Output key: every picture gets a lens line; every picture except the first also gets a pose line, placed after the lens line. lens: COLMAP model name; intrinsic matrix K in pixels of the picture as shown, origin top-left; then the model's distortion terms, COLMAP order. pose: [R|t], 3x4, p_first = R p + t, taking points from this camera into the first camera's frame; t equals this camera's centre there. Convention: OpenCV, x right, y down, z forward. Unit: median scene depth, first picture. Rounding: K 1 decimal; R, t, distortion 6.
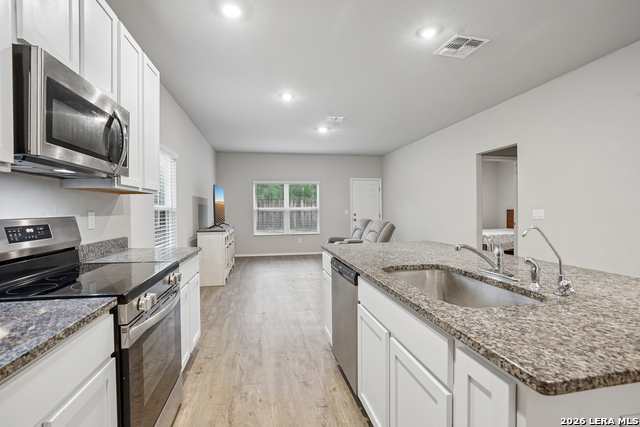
lens RADIAL K [[300.9, 0, 320.0], [0, 300.9, 213.5], [0, 0, 1]] dist [-0.063395, 0.025047]
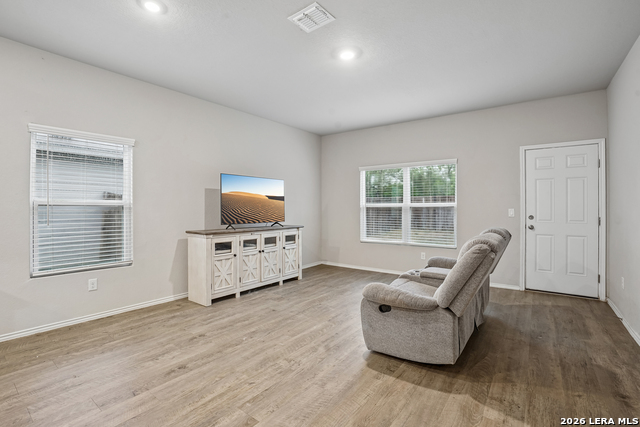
lens RADIAL K [[300.9, 0, 320.0], [0, 300.9, 213.5], [0, 0, 1]] dist [-0.063395, 0.025047]
pose [[0.677636, 0.024372, -0.734994, 0.247711], [-0.016007, 0.999703, 0.018392, -0.006294], [0.735223, -0.000698, 0.677824, 0.417456]]
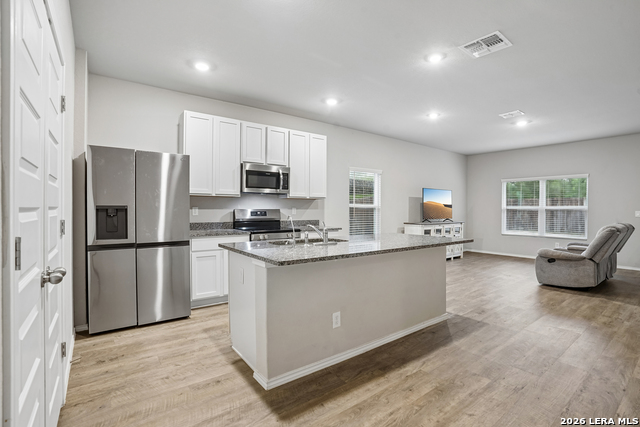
lens RADIAL K [[300.9, 0, 320.0], [0, 300.9, 213.5], [0, 0, 1]] dist [-0.063395, 0.025047]
pose [[0.446998, 0.026888, -0.894131, 0.376506], [-0.020950, 0.999589, 0.019586, -0.002081], [0.894289, 0.009977, 0.447378, 0.019794]]
